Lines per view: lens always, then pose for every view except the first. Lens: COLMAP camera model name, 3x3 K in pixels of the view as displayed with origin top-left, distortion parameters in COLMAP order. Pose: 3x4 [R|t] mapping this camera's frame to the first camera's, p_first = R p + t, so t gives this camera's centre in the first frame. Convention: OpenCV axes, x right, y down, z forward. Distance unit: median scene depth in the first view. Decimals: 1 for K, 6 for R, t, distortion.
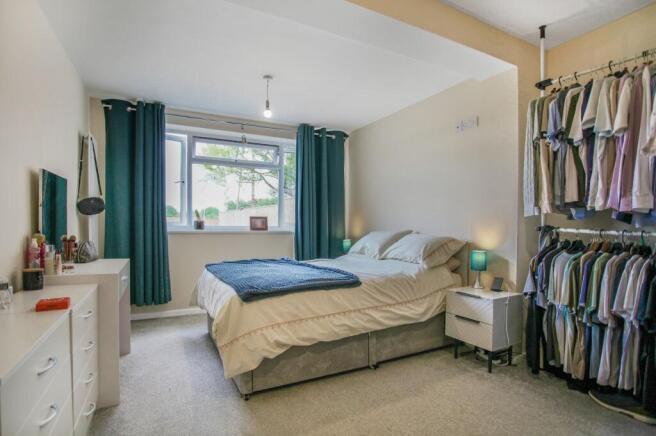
lens RADIAL K [[321.8, 0, 328.0], [0, 321.8, 218.0], [0, 0, 1]] dist [-0.000033, 0.000010]
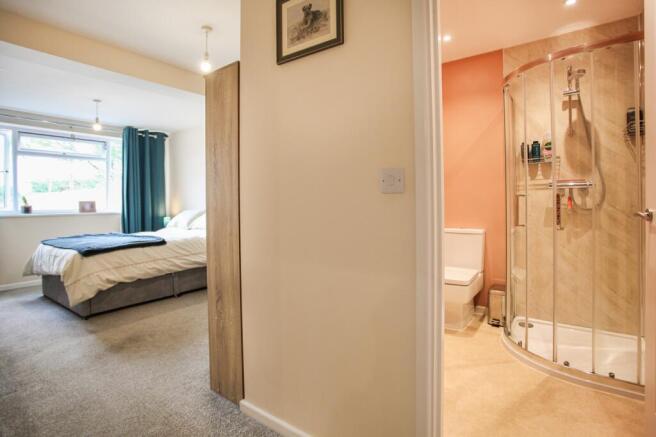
lens RADIAL K [[361.1, 0, 327.9], [0, 361.1, 191.4], [0, 0, 1]] dist [-0.062979, 0.054227]
pose [[0.916806, -0.011445, 0.399168, 0.109284], [0.013750, 0.999901, -0.002911, -0.032012], [-0.399096, 0.008157, 0.916873, -0.791828]]
